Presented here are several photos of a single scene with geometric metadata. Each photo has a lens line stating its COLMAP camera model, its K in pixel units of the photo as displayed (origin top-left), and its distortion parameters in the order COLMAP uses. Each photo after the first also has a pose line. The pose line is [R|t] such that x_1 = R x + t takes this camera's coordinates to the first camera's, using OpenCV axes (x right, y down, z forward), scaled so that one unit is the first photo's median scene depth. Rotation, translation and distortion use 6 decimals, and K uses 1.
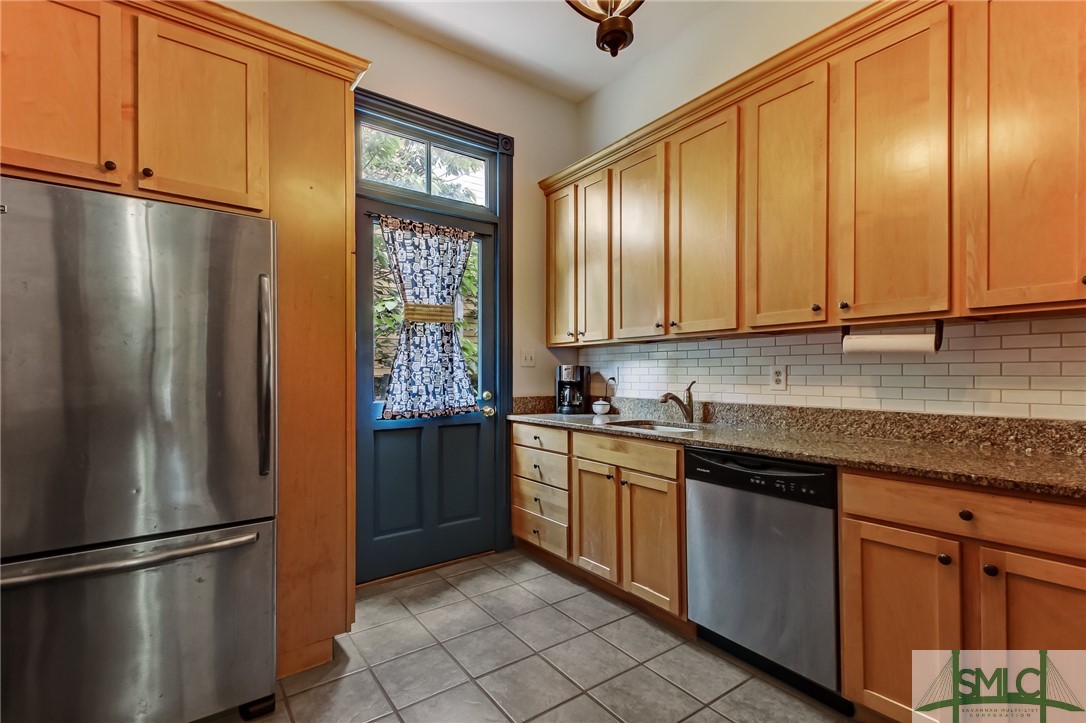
lens RADIAL K [[486.6, 0, 521.0], [0, 486.6, 373.8], [0, 0, 1]] dist [0.021923, -0.011869]
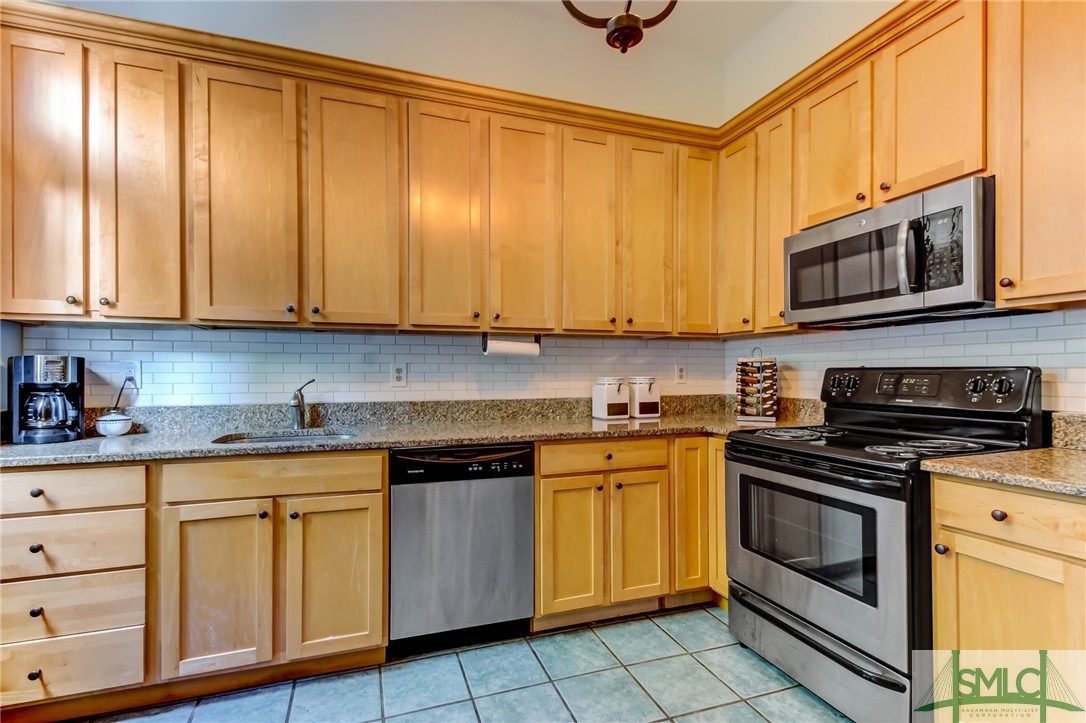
lens RADIAL K [[486.6, 0, 521.0], [0, 486.6, 373.8], [0, 0, 1]] dist [0.021923, -0.011869]
pose [[0.285167, 0.001162, 0.958477, -0.407703], [0.001456, 0.999998, -0.001646, 0.007676], [-0.958477, 0.001865, 0.285165, 0.452857]]
